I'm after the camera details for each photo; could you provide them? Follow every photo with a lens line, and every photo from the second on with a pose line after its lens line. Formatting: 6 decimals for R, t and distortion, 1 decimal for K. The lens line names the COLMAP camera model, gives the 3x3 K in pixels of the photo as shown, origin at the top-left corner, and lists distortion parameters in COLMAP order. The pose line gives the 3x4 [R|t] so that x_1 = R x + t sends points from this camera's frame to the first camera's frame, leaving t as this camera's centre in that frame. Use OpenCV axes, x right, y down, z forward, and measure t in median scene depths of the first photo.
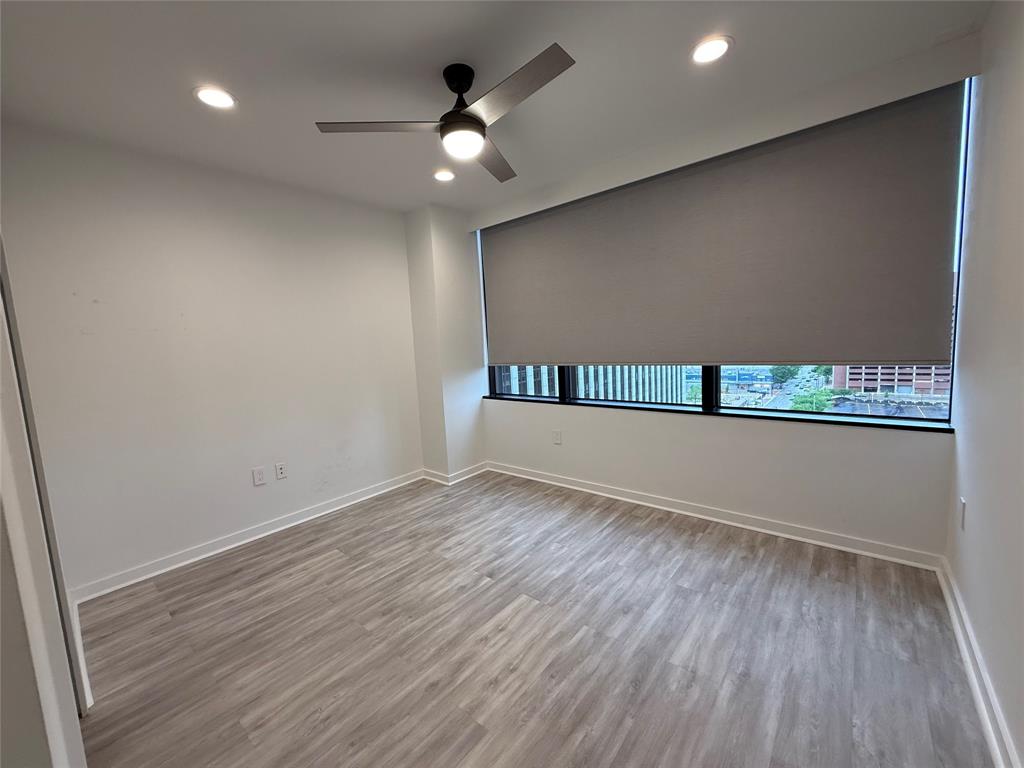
lens RADIAL K [[406.4, 0, 511.6], [0, 406.4, 383.7], [0, 0, 1]] dist [0.000642, 0.000010]
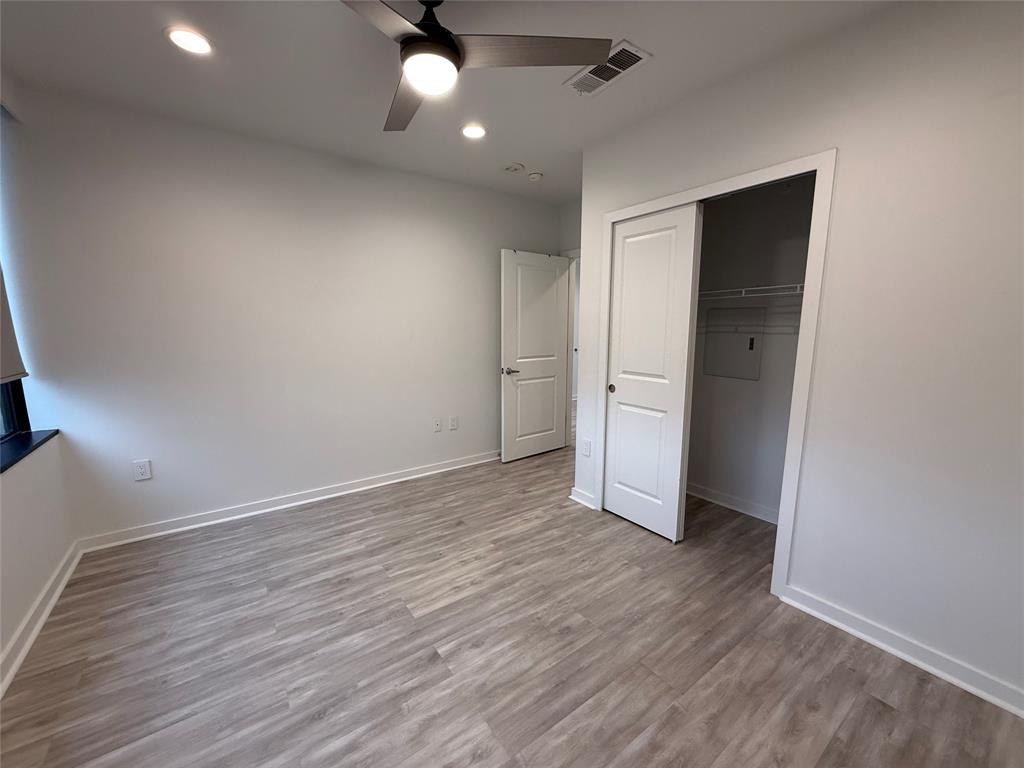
lens RADIAL K [[406.4, 0, 510.7], [0, 406.4, 387.0], [0, 0, 1]] dist [0.000642, 0.000010]
pose [[-0.970306, 0.018629, 0.241161, -0.411049], [0.077757, 0.968130, 0.238071, -0.171447], [-0.229041, 0.249754, -0.940831, 1.717261]]
